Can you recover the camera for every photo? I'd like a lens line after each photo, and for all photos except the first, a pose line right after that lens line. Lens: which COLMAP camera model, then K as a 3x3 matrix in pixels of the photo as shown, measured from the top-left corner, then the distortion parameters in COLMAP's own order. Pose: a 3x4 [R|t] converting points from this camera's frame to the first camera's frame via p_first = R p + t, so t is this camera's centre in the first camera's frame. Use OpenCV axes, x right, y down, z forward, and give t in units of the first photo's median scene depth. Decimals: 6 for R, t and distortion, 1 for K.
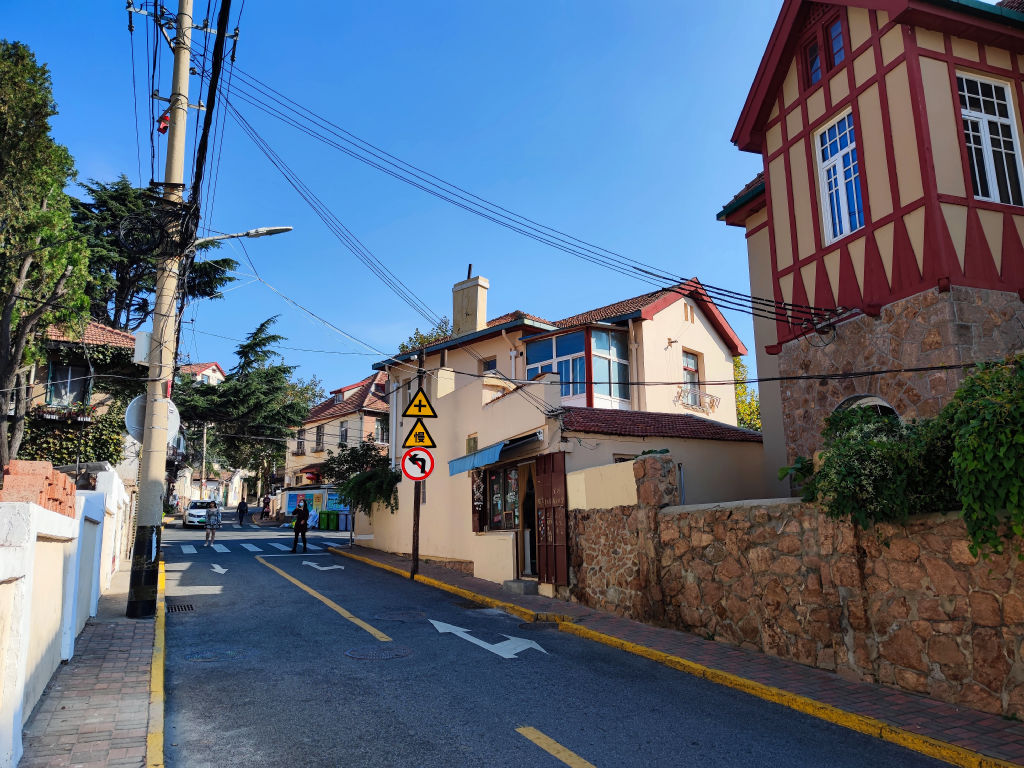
lens RADIAL K [[722.4, 0, 507.6], [0, 722.4, 396.0], [0, 0, 1]] dist [0.084820, -0.117104]
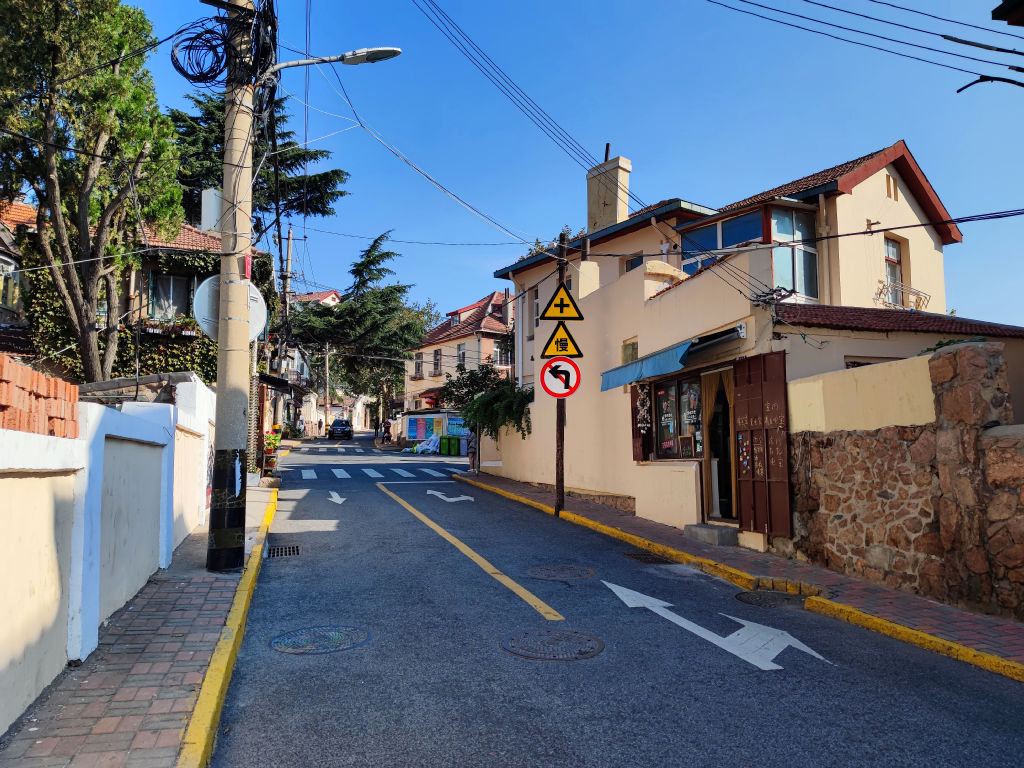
lens RADIAL K [[722.4, 0, 507.6], [0, 722.4, 396.0], [0, 0, 1]] dist [0.084820, -0.117104]
pose [[0.988174, -0.005466, -0.153238, -0.059814], [0.020725, 0.994955, 0.098162, 0.034617], [0.151928, -0.100177, 0.983302, 0.197247]]
